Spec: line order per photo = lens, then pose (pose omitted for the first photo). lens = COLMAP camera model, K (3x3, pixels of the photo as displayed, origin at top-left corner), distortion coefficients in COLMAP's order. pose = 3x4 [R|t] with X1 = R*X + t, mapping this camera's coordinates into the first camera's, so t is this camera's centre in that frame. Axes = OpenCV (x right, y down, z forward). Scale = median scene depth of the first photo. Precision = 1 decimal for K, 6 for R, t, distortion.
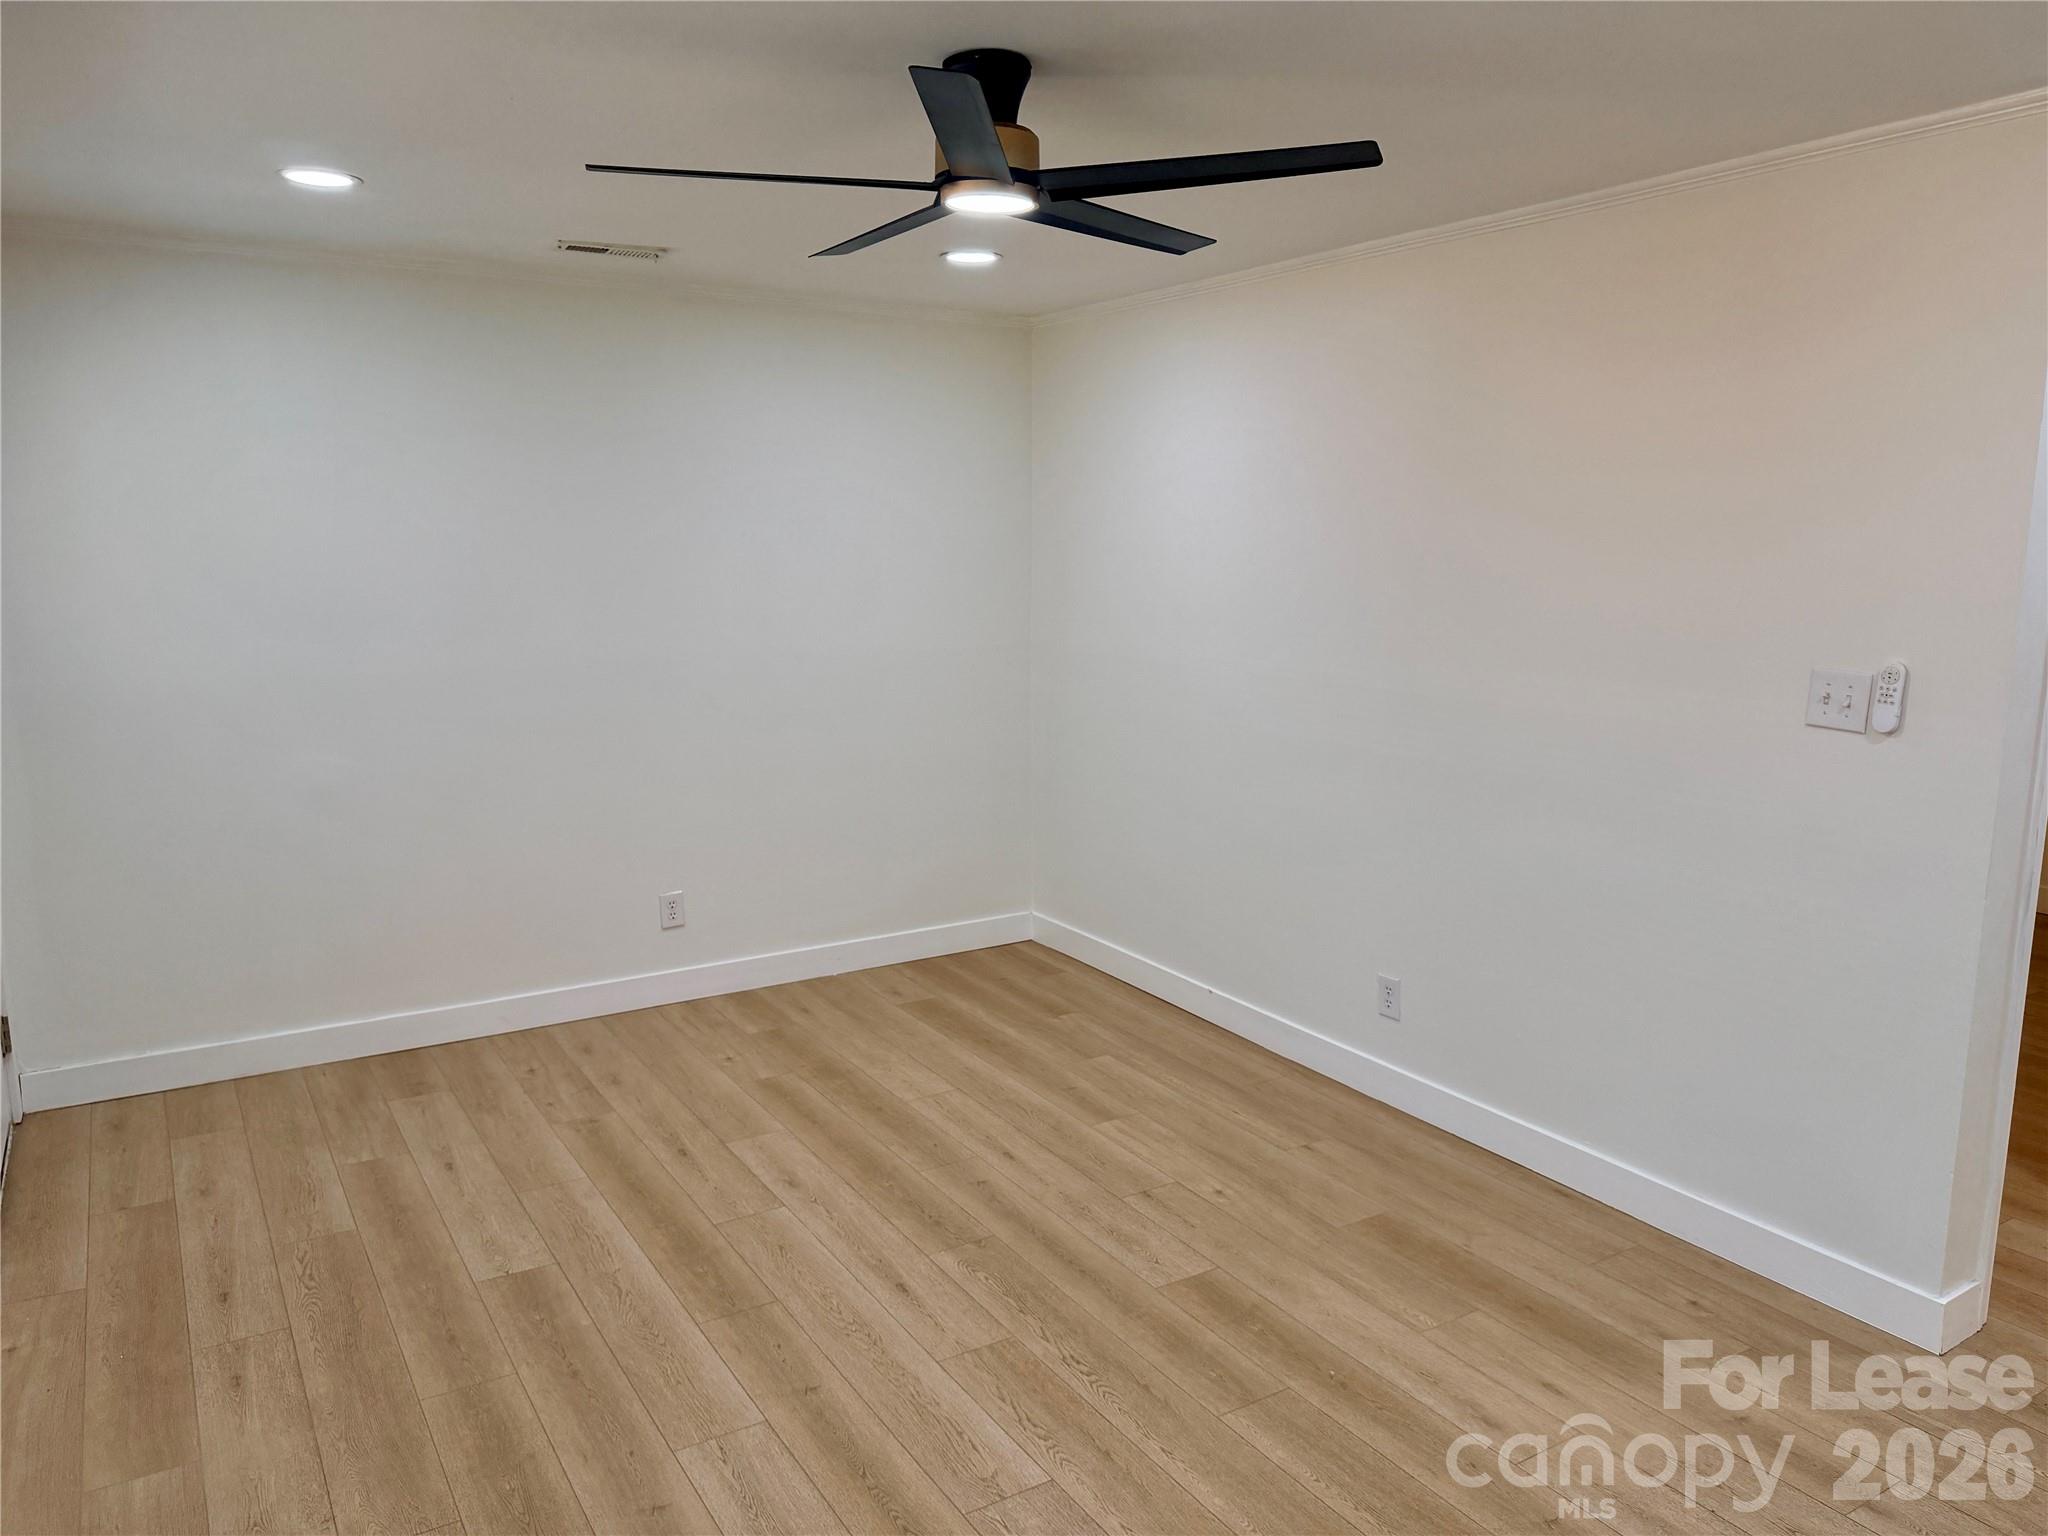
lens RADIAL K [[1464.2, 0, 1030.1], [0, 1464.2, 770.6], [0, 0, 1]] dist [0.093081, -0.121280]
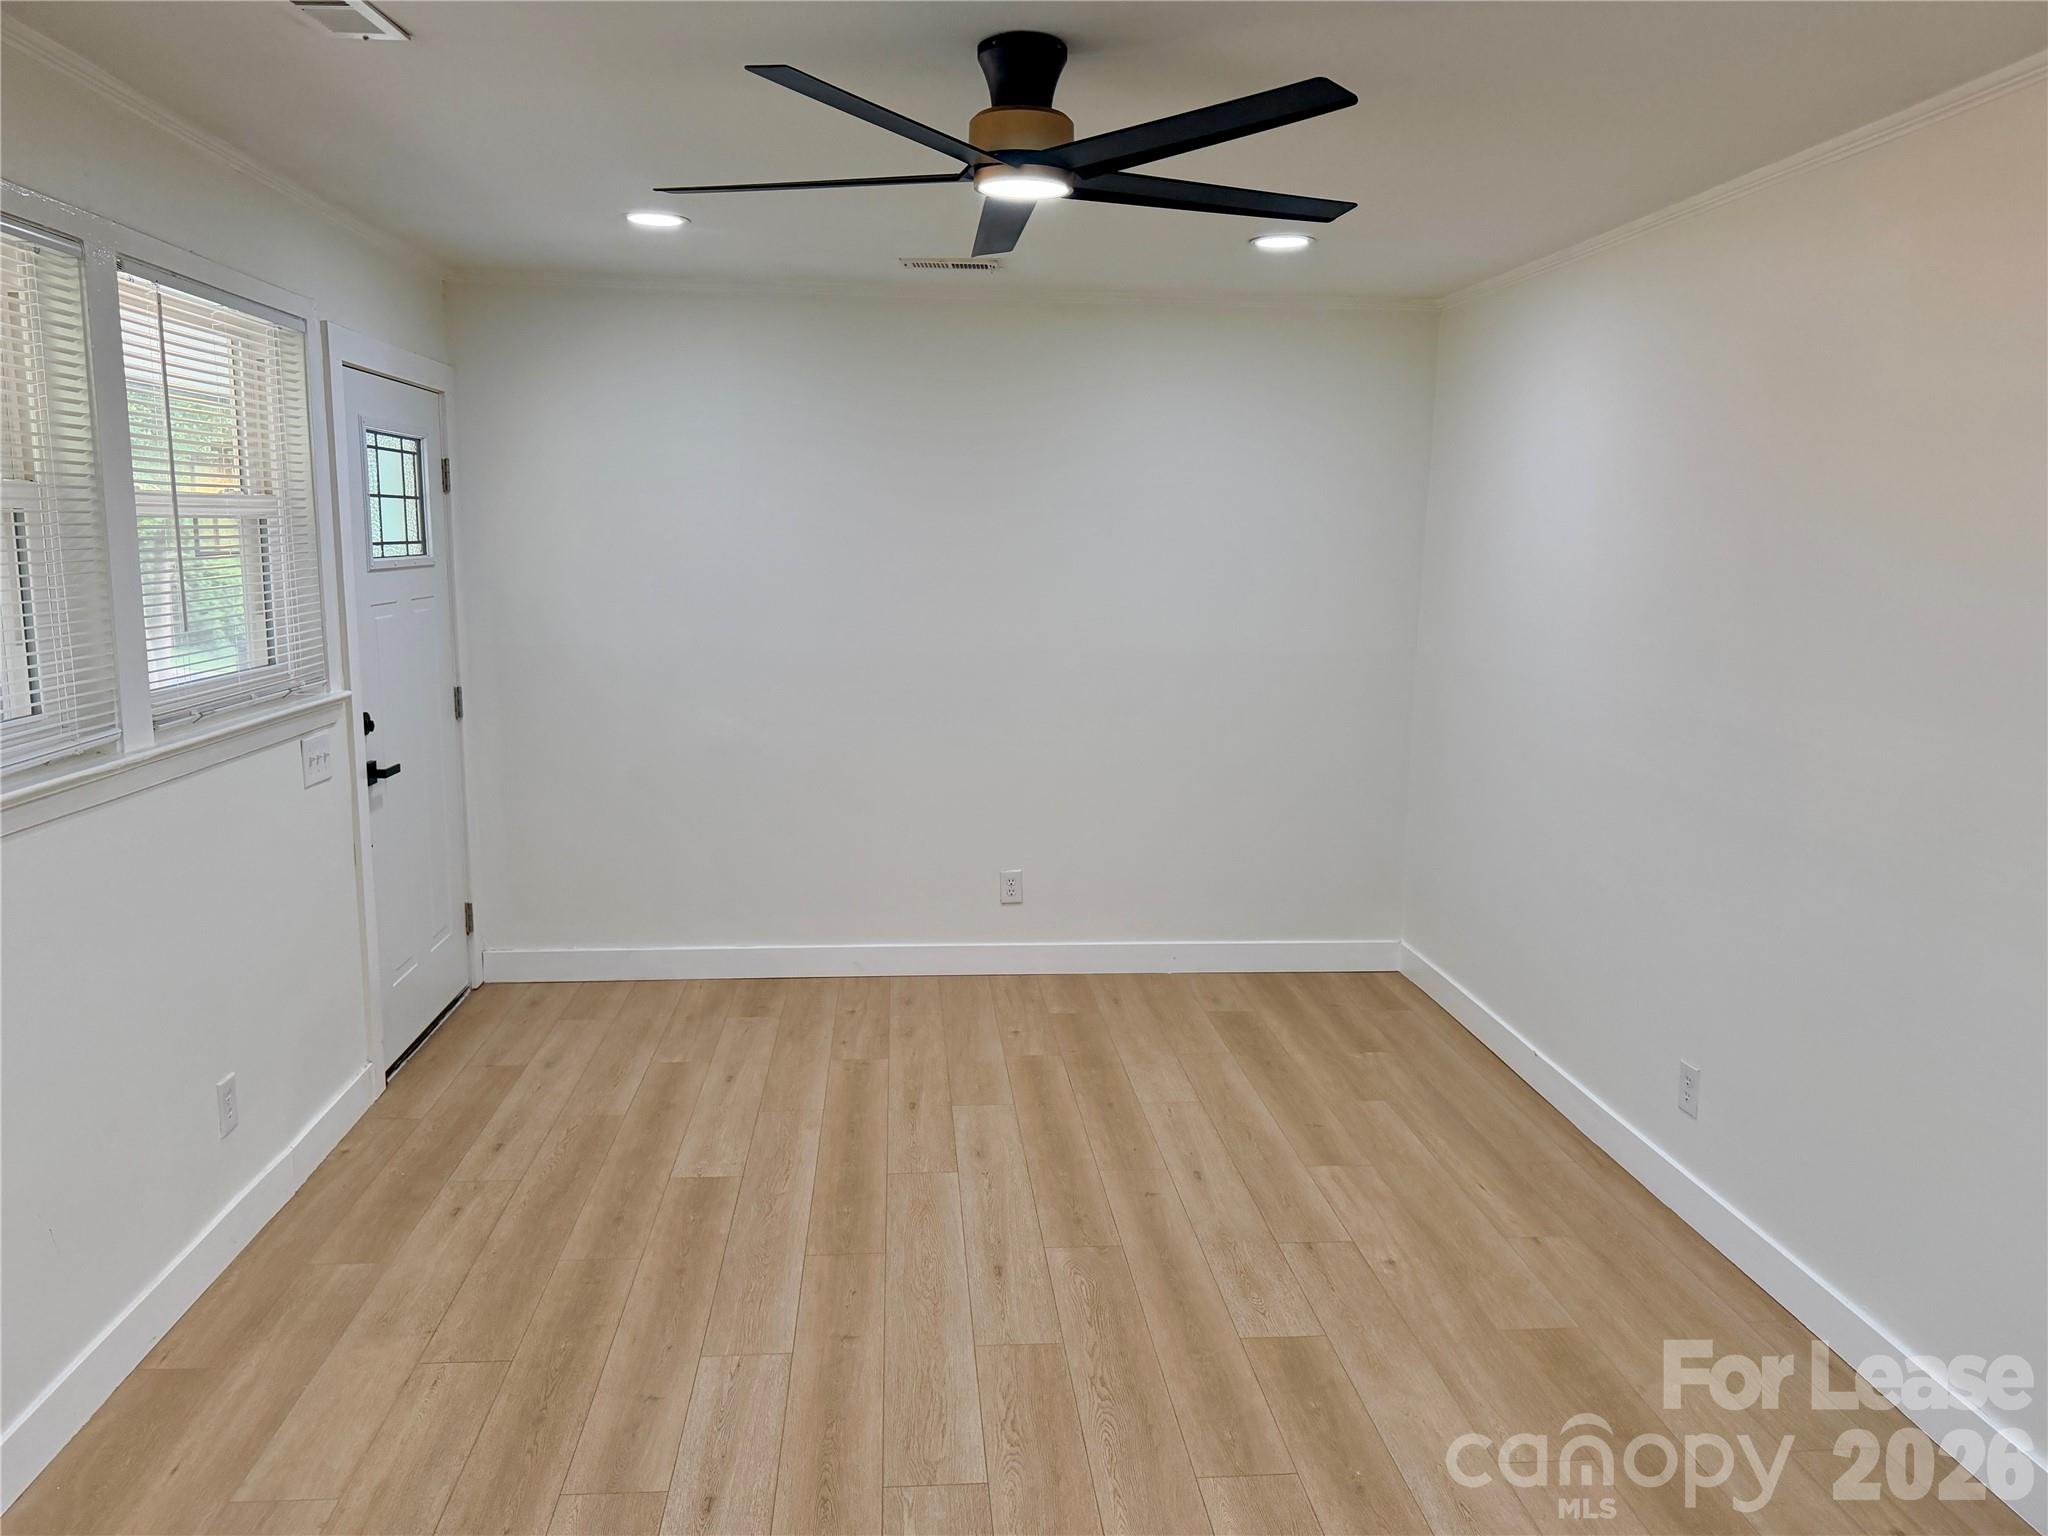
lens RADIAL K [[1464.2, 0, 1022.1], [0, 1464.2, 770.5], [0, 0, 1]] dist [0.093081, -0.121280]
pose [[0.891611, 0.084621, -0.444825, 0.338226], [-0.087573, 0.996060, 0.013952, -0.006052], [0.444253, 0.026515, 0.895509, 0.092235]]
